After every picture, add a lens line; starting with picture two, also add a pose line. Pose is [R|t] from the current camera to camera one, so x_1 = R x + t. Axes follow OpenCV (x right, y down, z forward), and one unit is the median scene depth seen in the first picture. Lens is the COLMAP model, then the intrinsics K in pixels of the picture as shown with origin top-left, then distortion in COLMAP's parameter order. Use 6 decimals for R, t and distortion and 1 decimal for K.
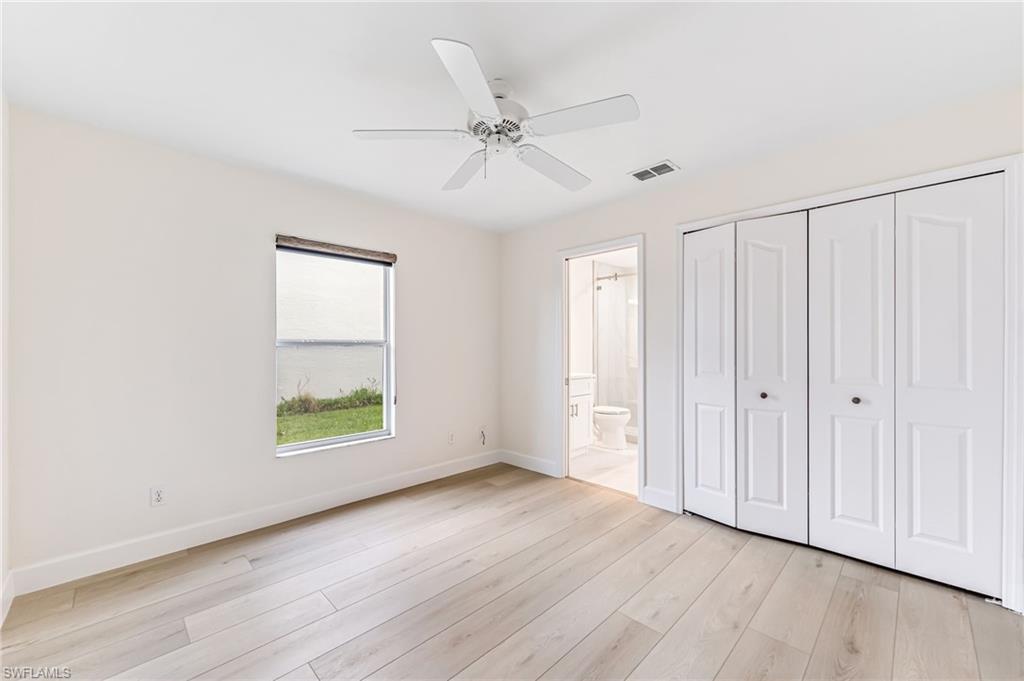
lens RADIAL K [[411.3, 0, 516.8], [0, 411.3, 344.3], [0, 0, 1]] dist [0.000582, -0.000115]
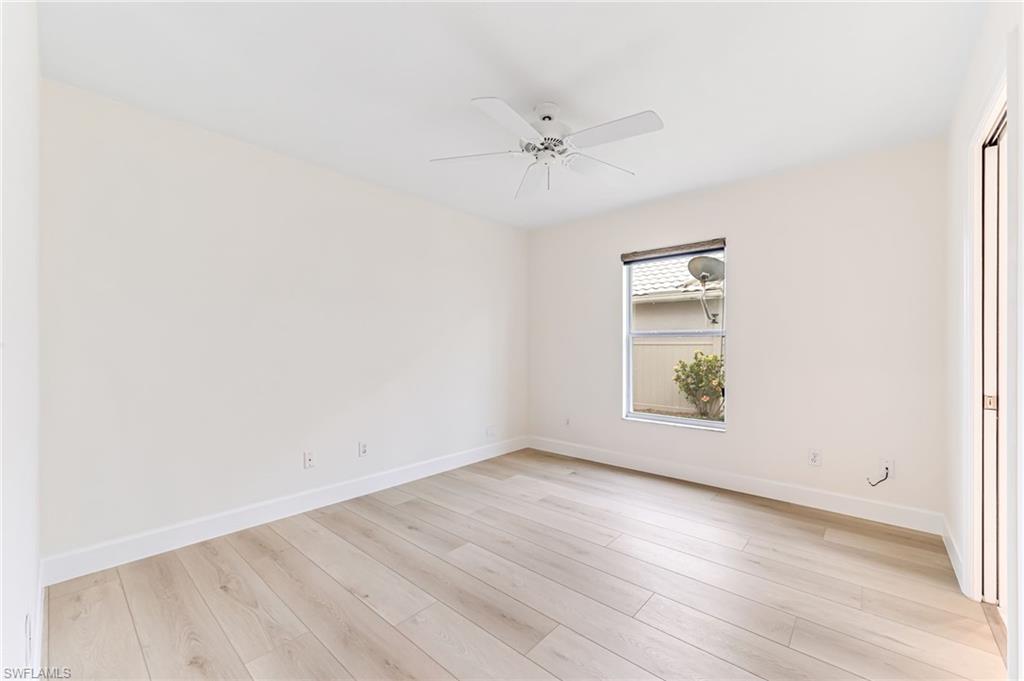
lens RADIAL K [[411.3, 0, 516.6], [0, 411.3, 343.1], [0, 0, 1]] dist [0.000582, -0.000115]
pose [[0.054346, -0.002842, -0.998518, 0.693493], [0.003738, 0.999990, -0.002643, 0.025757], [0.998515, -0.003589, 0.054356, 0.529332]]
